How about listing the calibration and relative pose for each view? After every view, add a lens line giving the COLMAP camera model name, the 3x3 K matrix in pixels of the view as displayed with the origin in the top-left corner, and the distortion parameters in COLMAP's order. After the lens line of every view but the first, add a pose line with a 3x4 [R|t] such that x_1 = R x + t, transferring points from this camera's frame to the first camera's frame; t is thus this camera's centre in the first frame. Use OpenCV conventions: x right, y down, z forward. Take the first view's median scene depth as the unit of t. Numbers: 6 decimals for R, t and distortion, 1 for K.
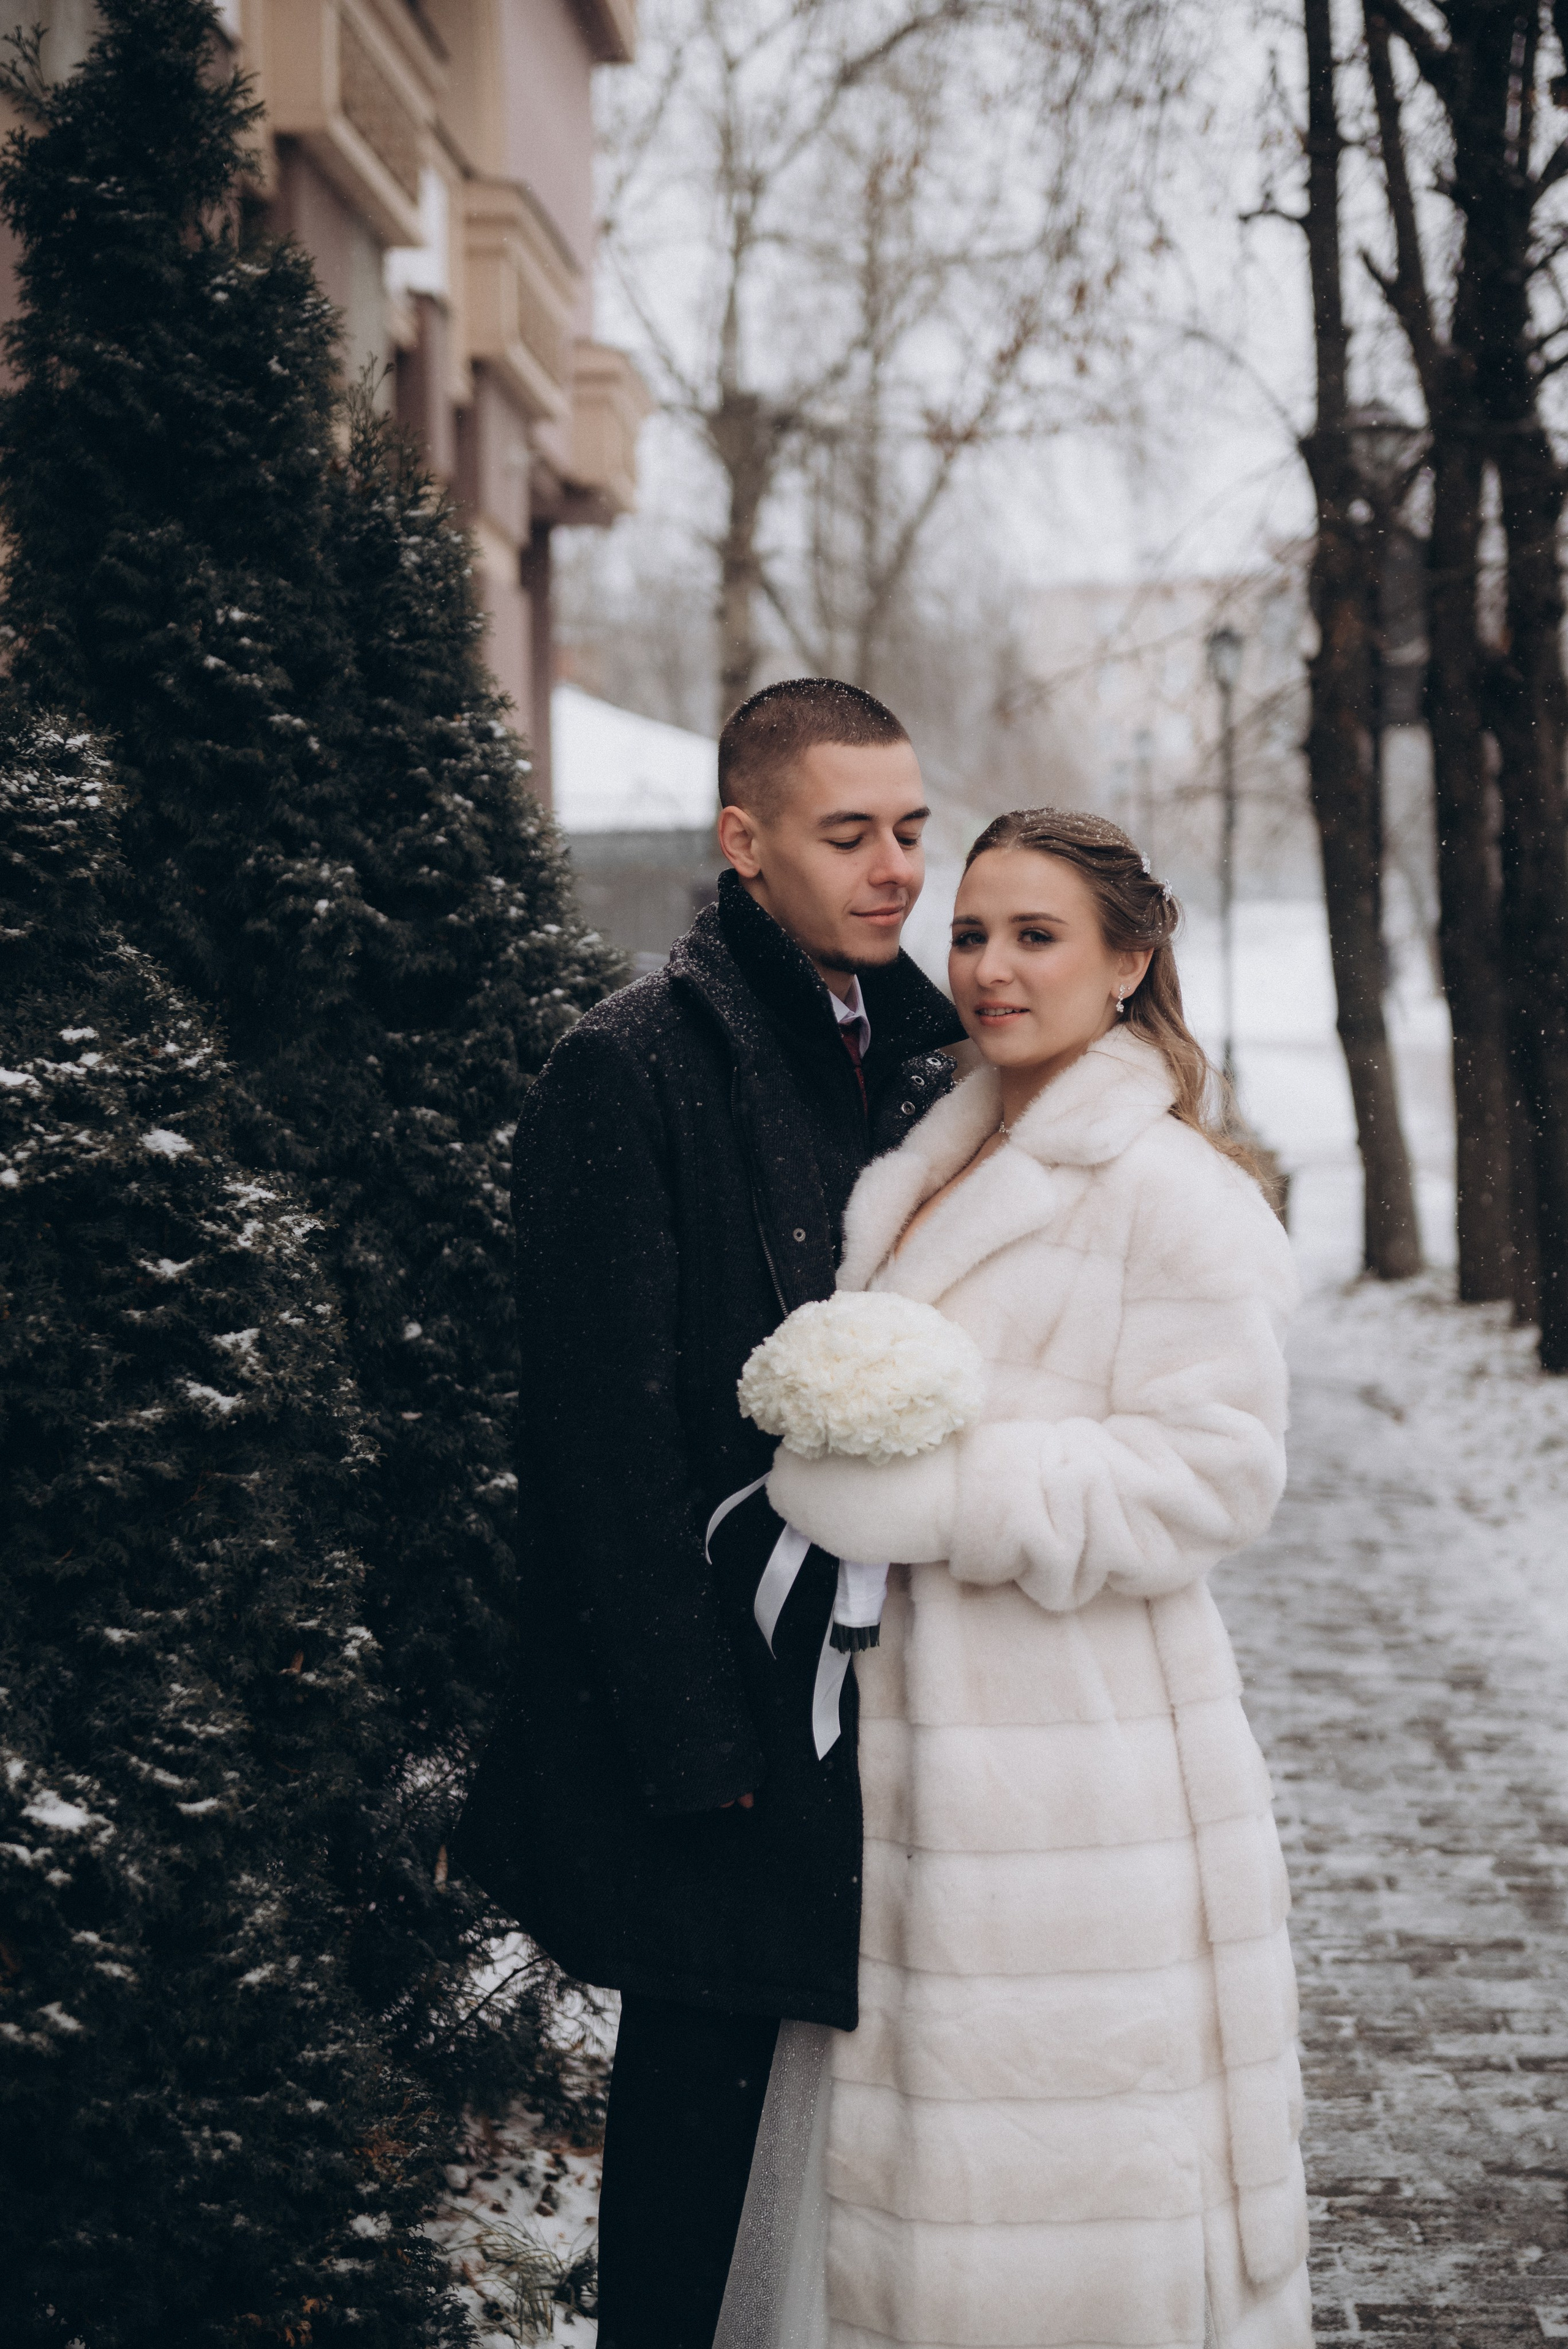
lens RADIAL K [[4540.5, 0, 784.0], [0, 4540.5, 1174.5], [0, 0, 1]] dist [0.016179, 0.016191]
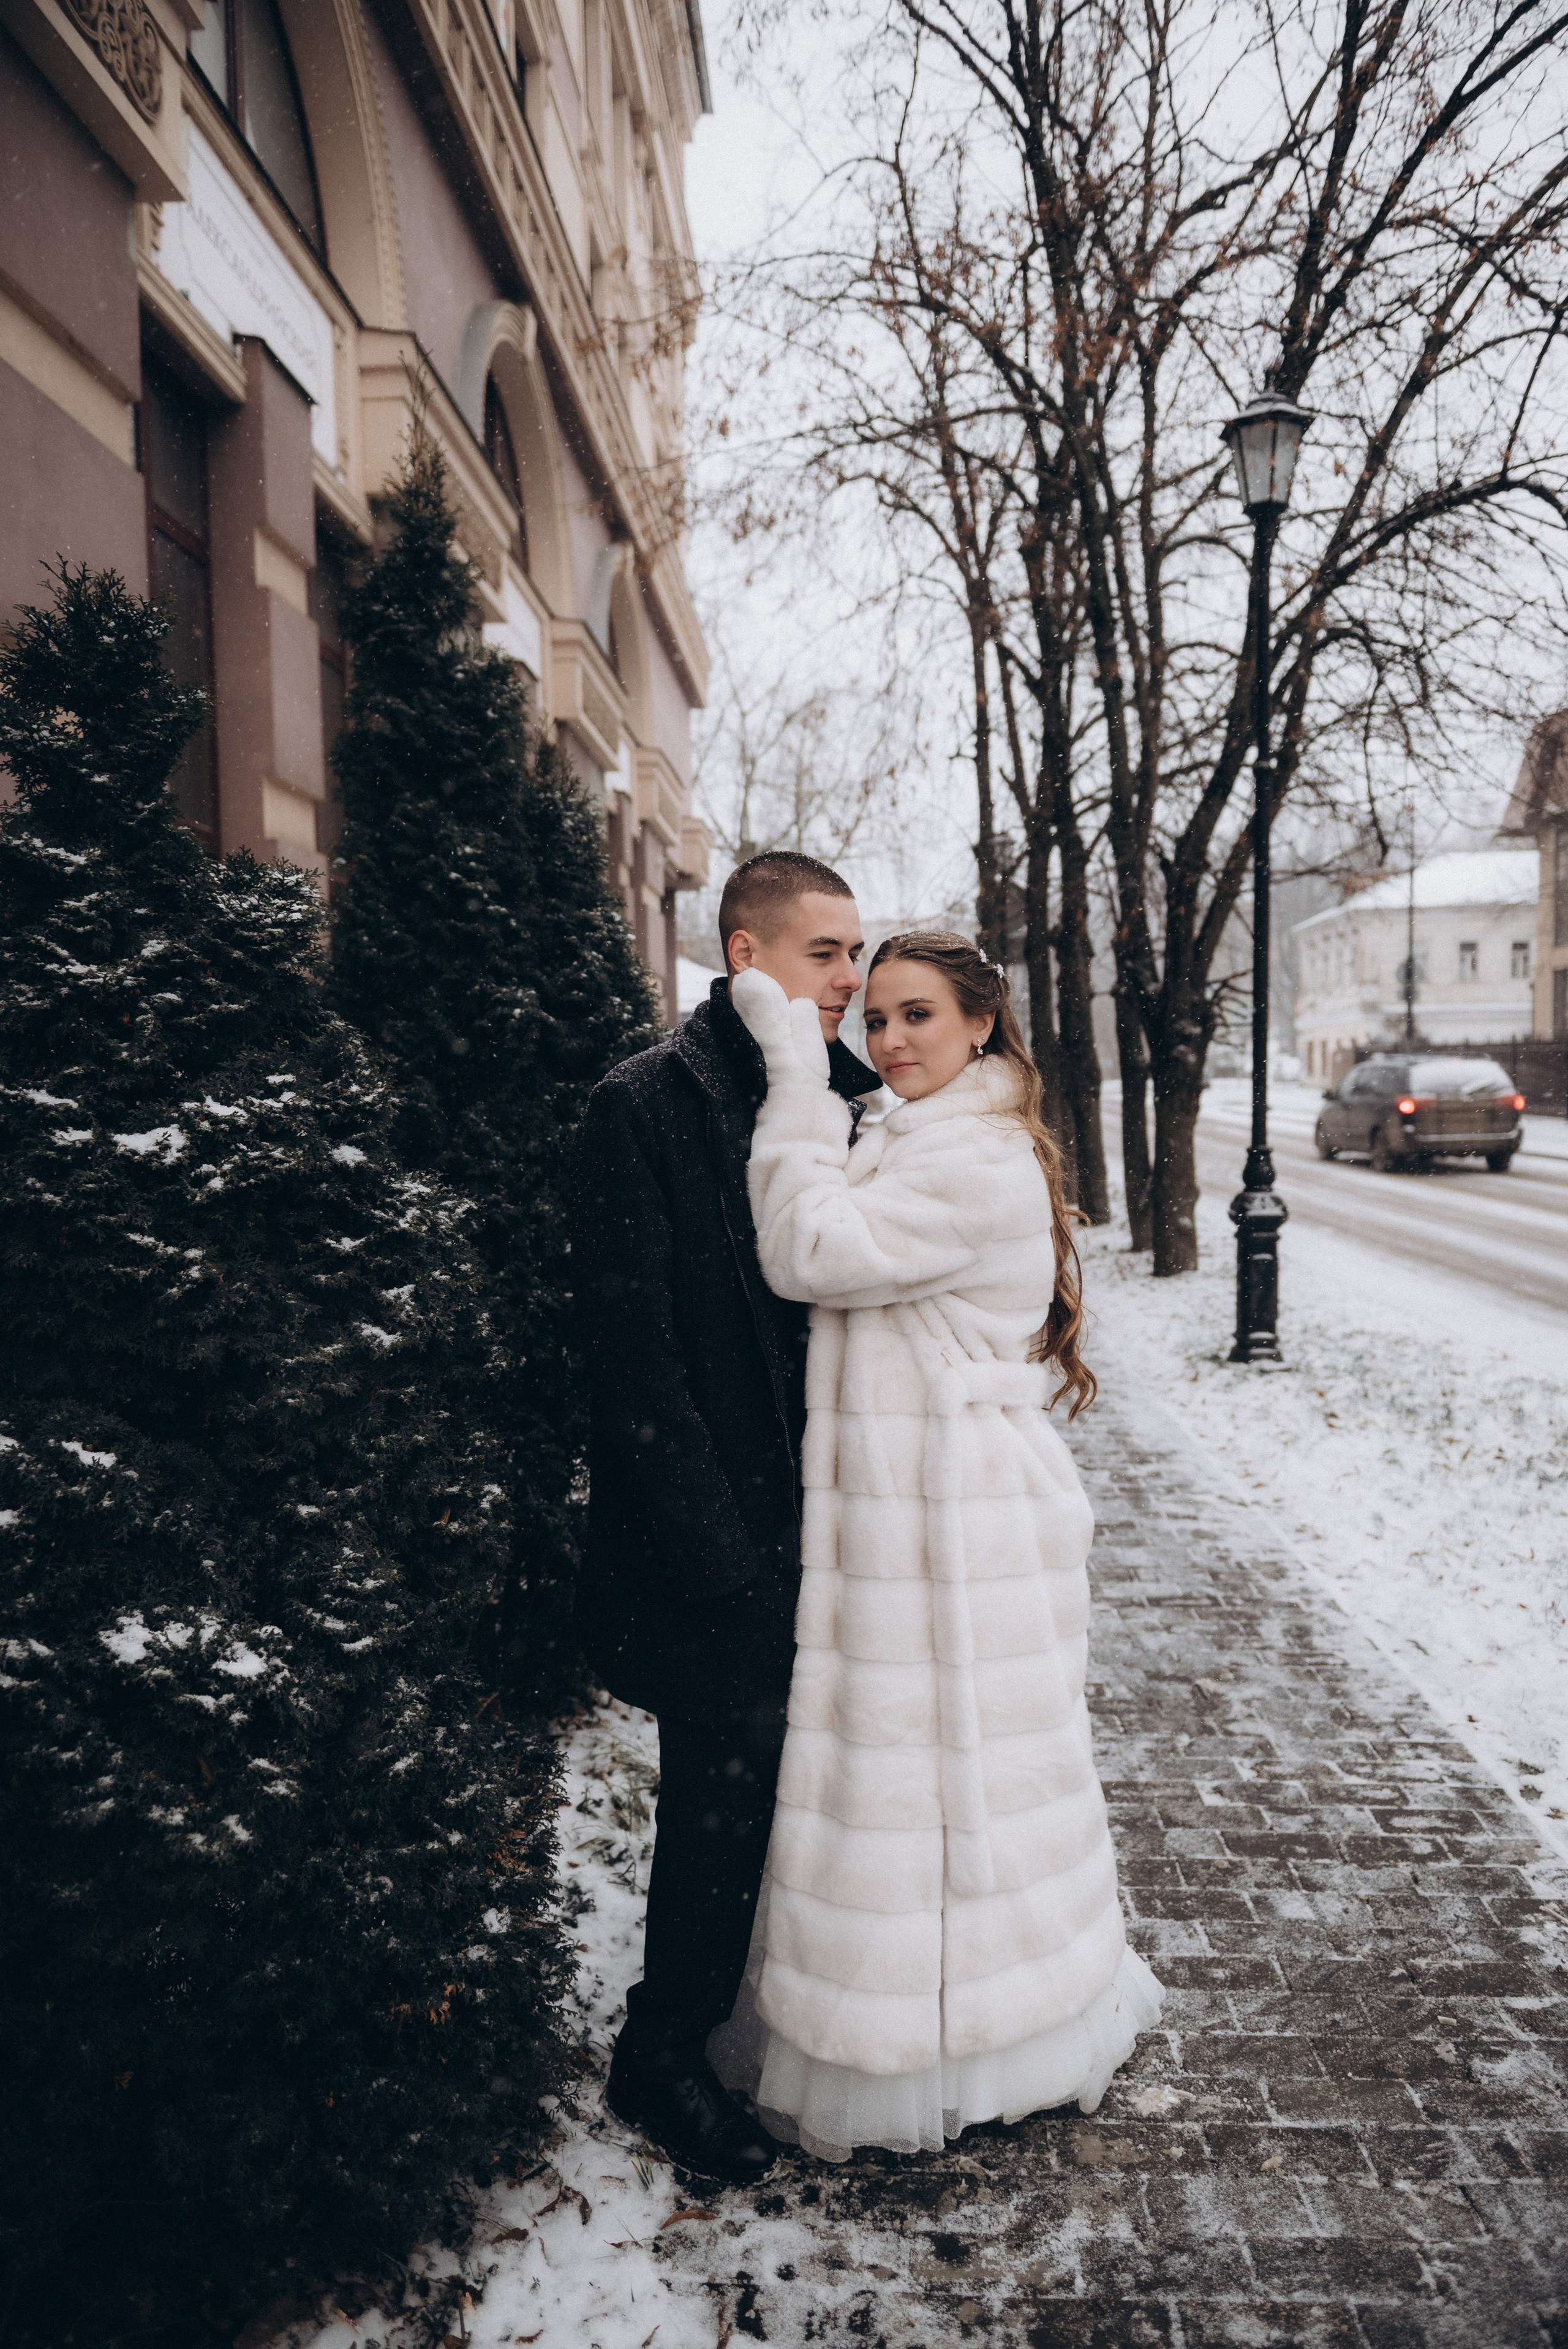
lens RADIAL K [[1741.8, 0, 784.0], [0, 1741.8, 1174.5], [0, 0, 1]] dist [-0.005827, -0.004691]
pose [[0.999927, -0.007593, 0.009431, -0.004383], [0.007419, 0.999805, 0.018280, -0.009396], [-0.009568, -0.018209, 0.999788, 0.434737]]
